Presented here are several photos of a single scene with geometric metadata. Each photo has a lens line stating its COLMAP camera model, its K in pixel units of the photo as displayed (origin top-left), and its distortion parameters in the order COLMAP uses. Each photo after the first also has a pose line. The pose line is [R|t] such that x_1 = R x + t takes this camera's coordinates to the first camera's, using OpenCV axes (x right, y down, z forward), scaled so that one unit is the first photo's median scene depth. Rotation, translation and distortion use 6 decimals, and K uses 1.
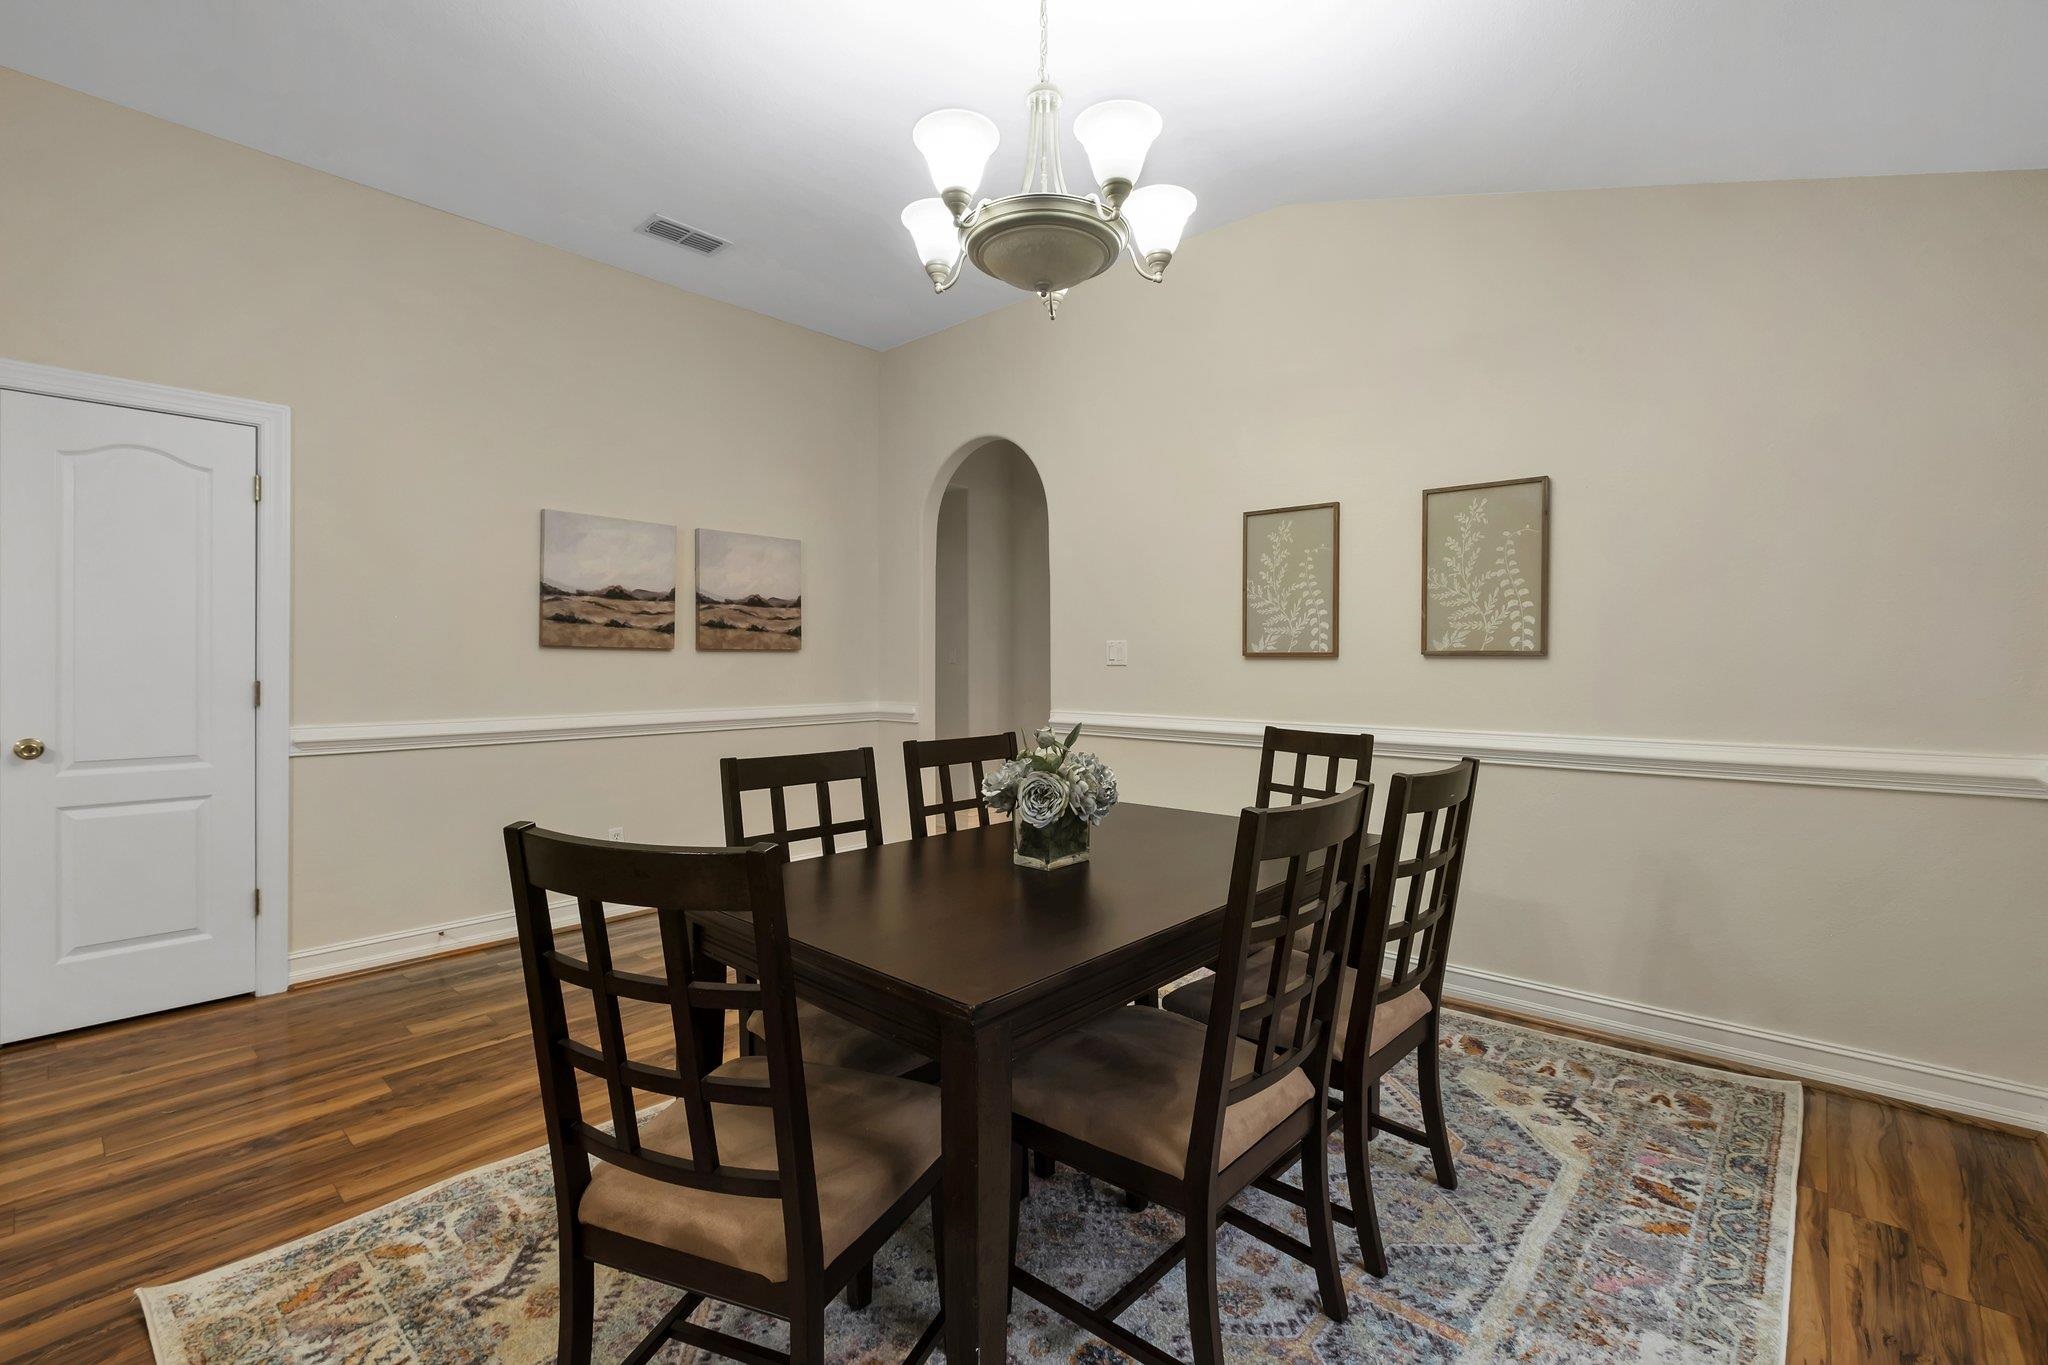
lens RADIAL K [[885.2, 0, 1033.5], [0, 885.2, 666.8], [0, 0, 1]] dist [-0.002190, -0.001055]
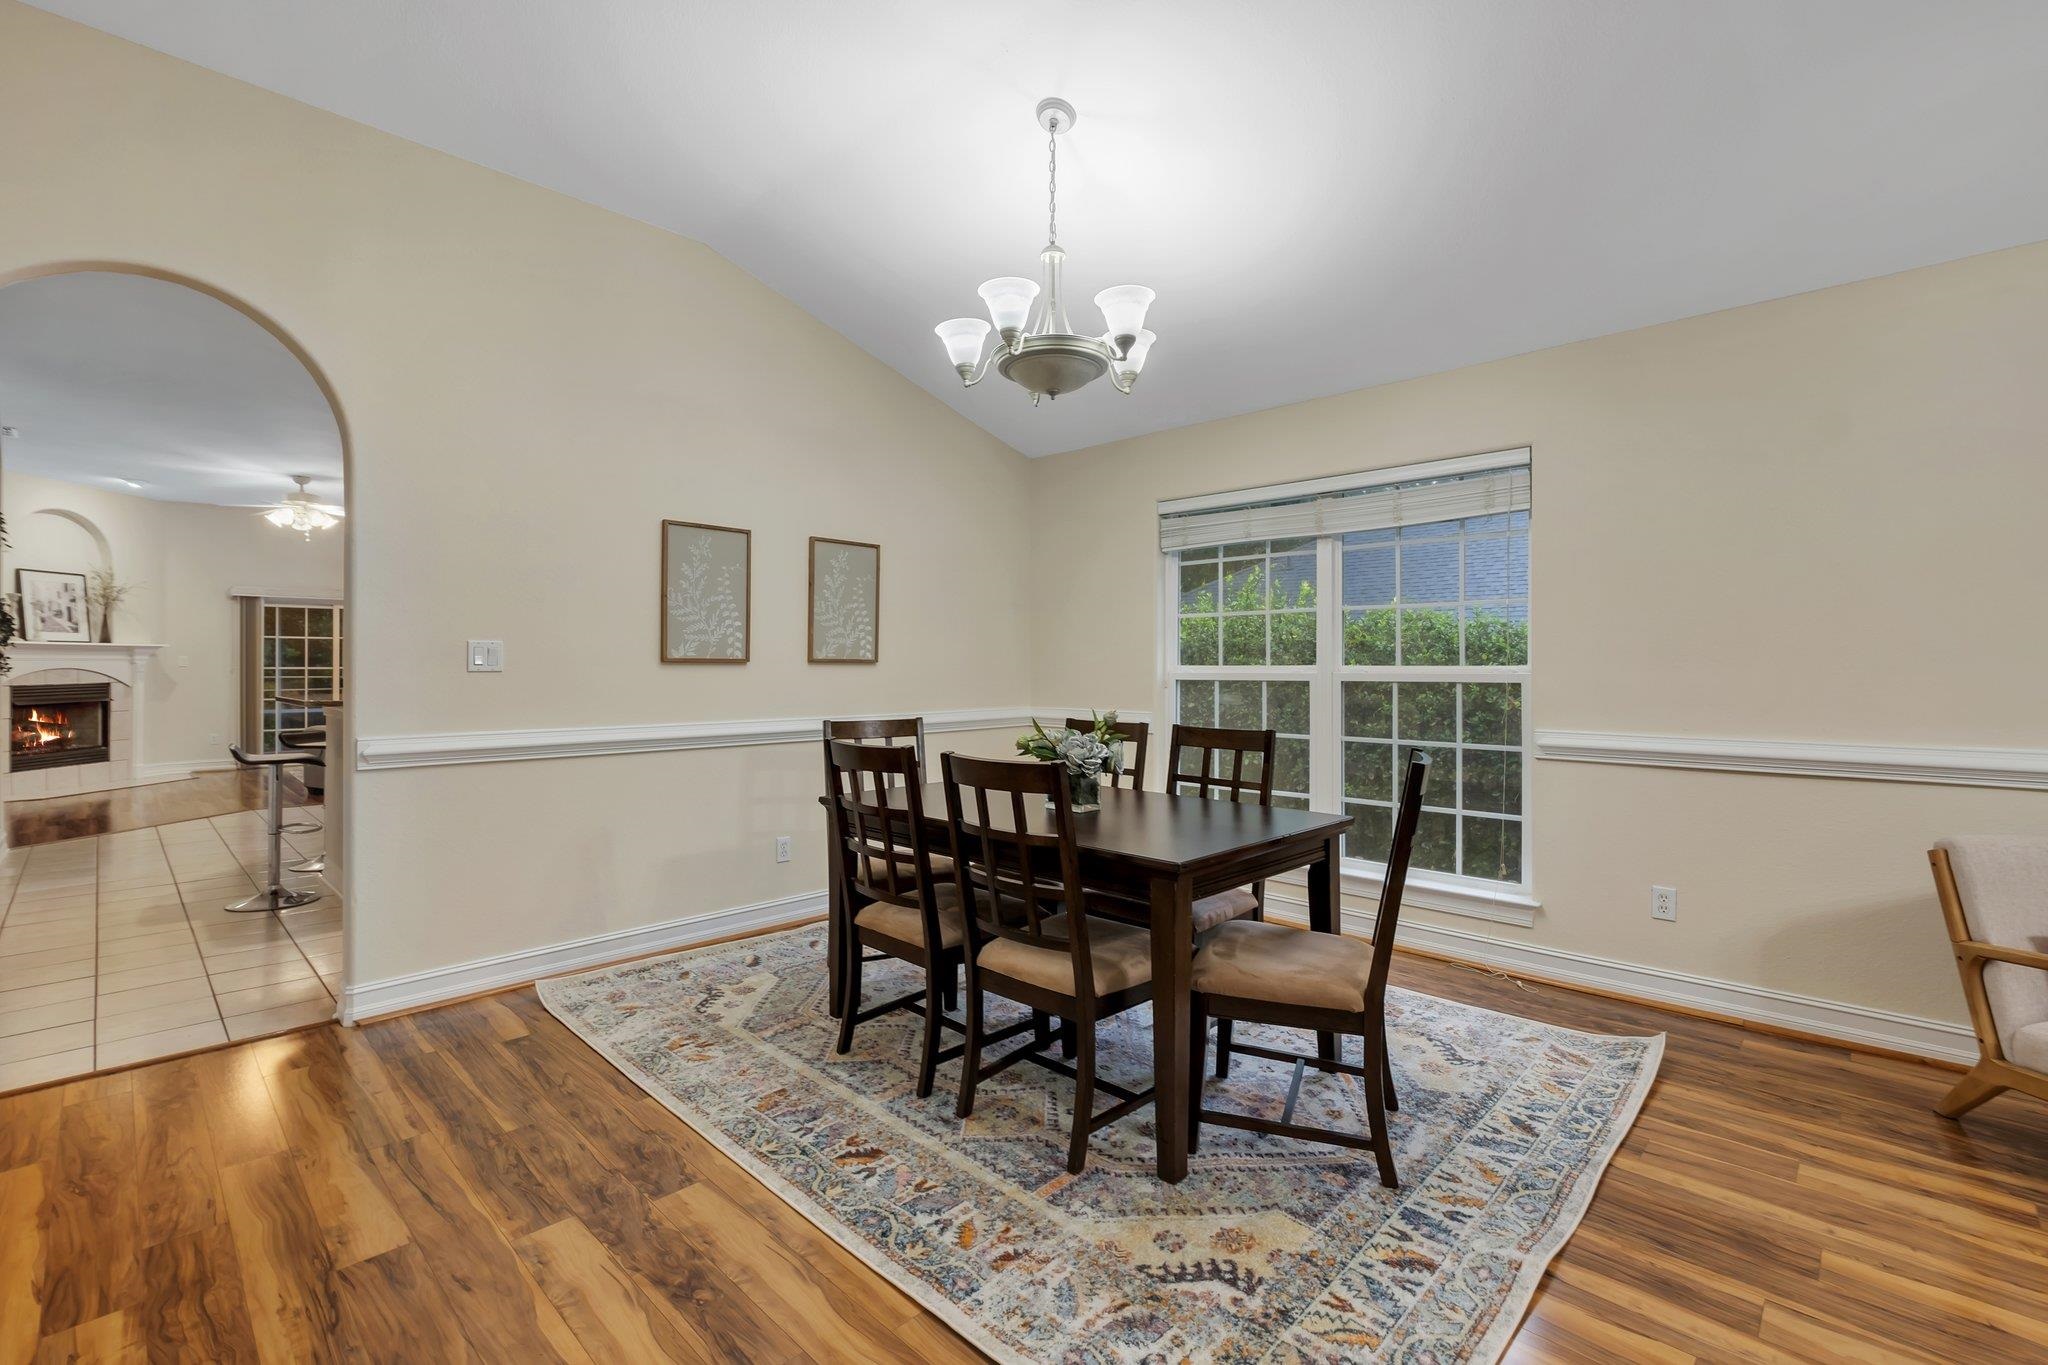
lens RADIAL K [[903.1, 0, 1024.3], [0, 903.1, 659.6], [0, 0, 1]] dist [-0.006799, 0.000469]
pose [[0.047138, 0.009222, 0.998846, -0.944879], [0.007046, 0.999929, -0.009564, -0.001730], [-0.998864, 0.007488, 0.047070, 0.670046]]
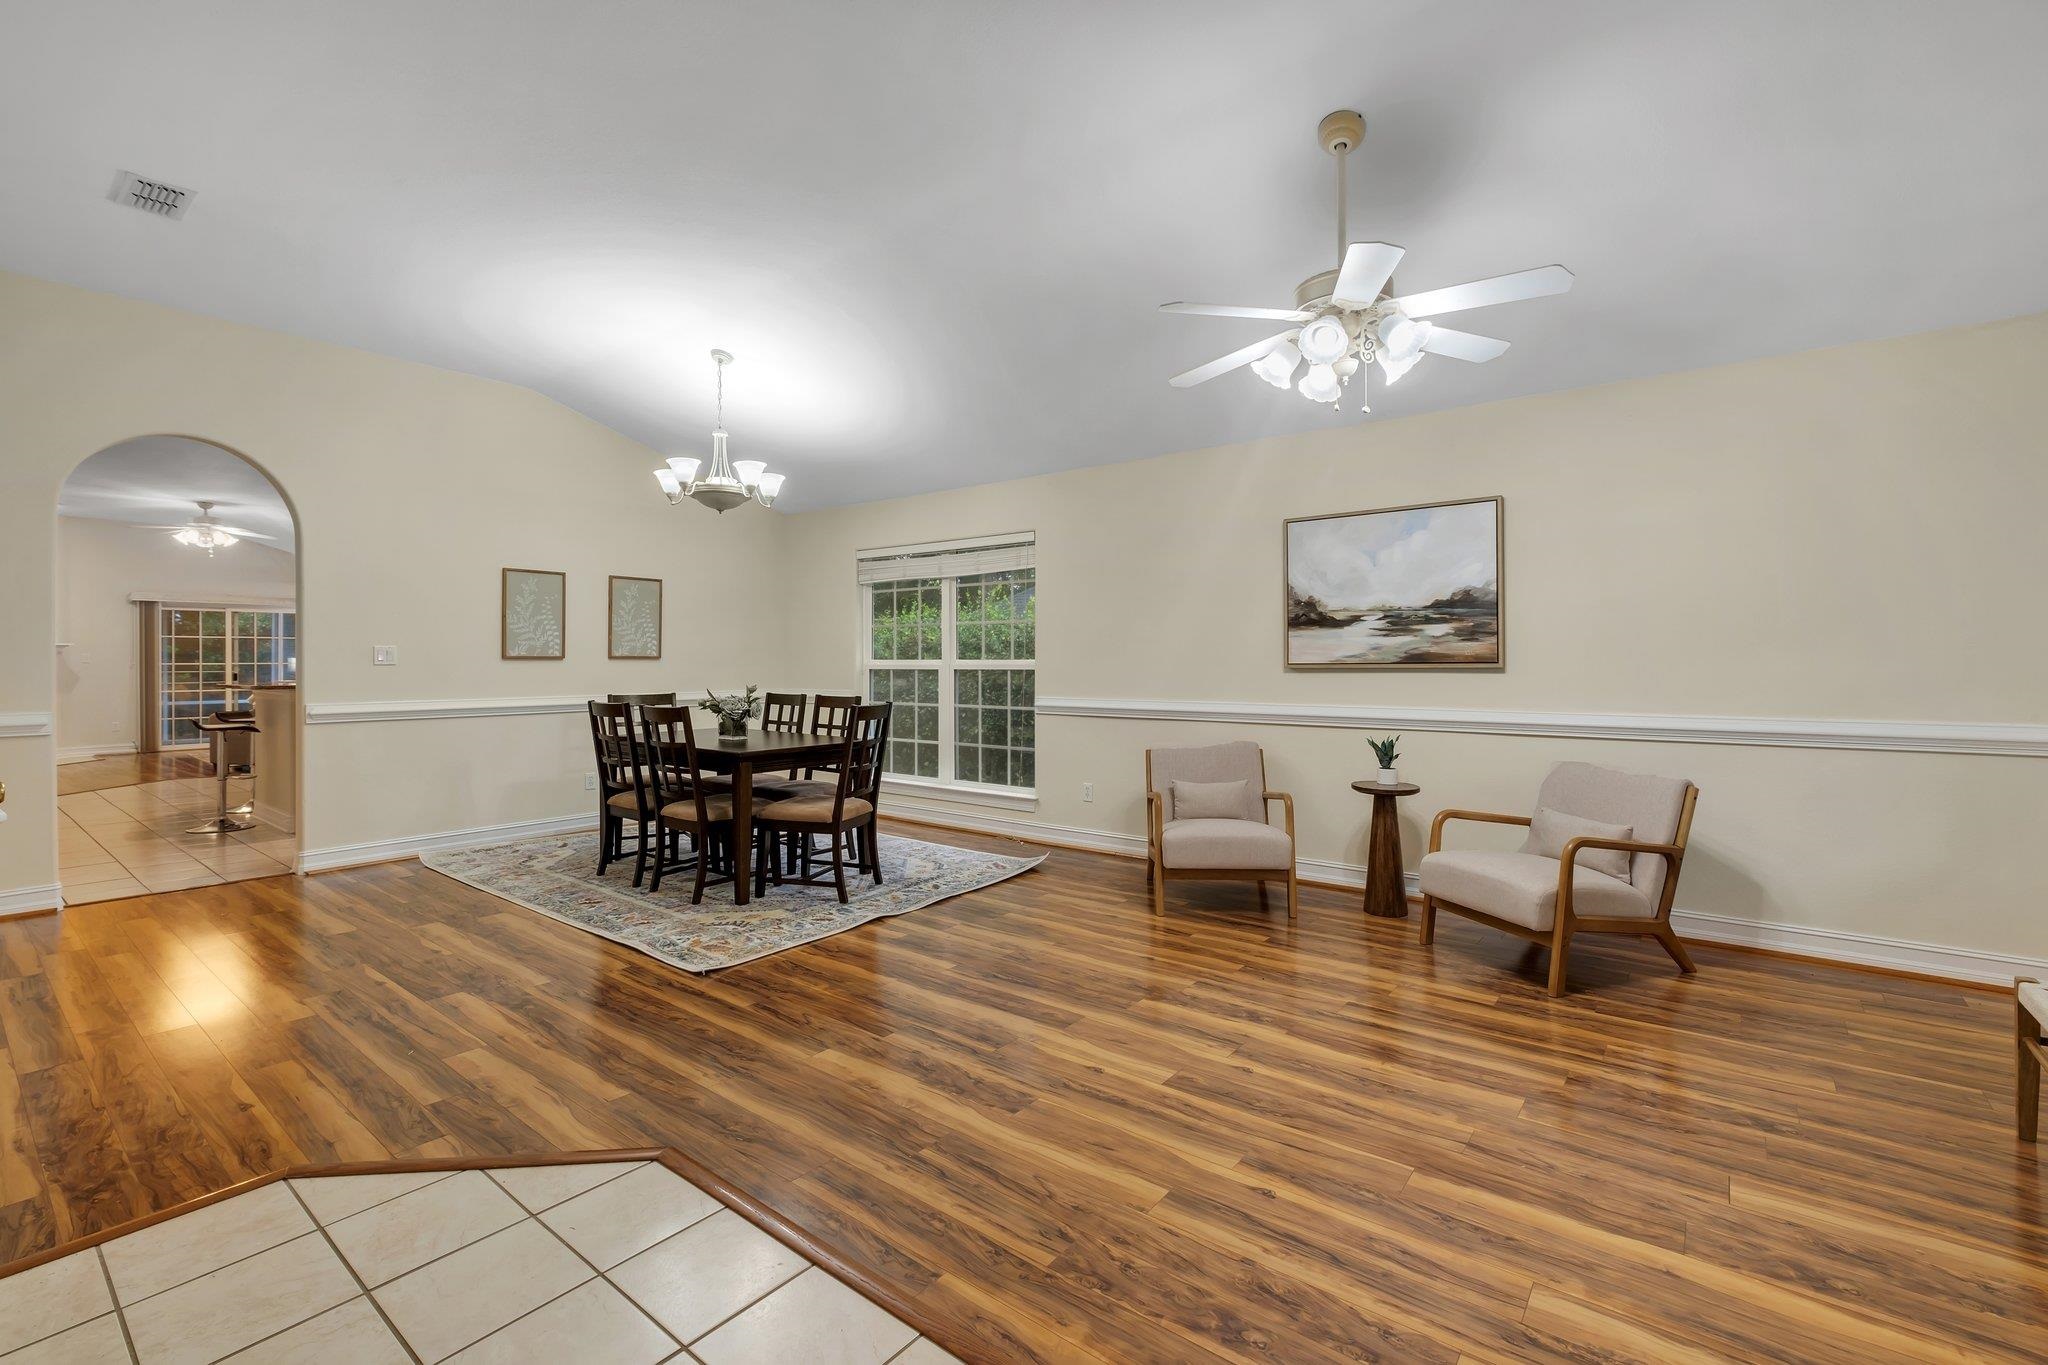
lens RADIAL K [[890.1, 0, 1020.1], [0, 890.1, 653.5], [0, 0, 1]] dist [-0.005955, -0.000425]
pose [[-0.056378, 0.008319, 0.998375, -1.726045], [0.010417, 0.999916, -0.007744, 0.001136], [-0.998355, 0.009963, -0.056460, 0.208625]]
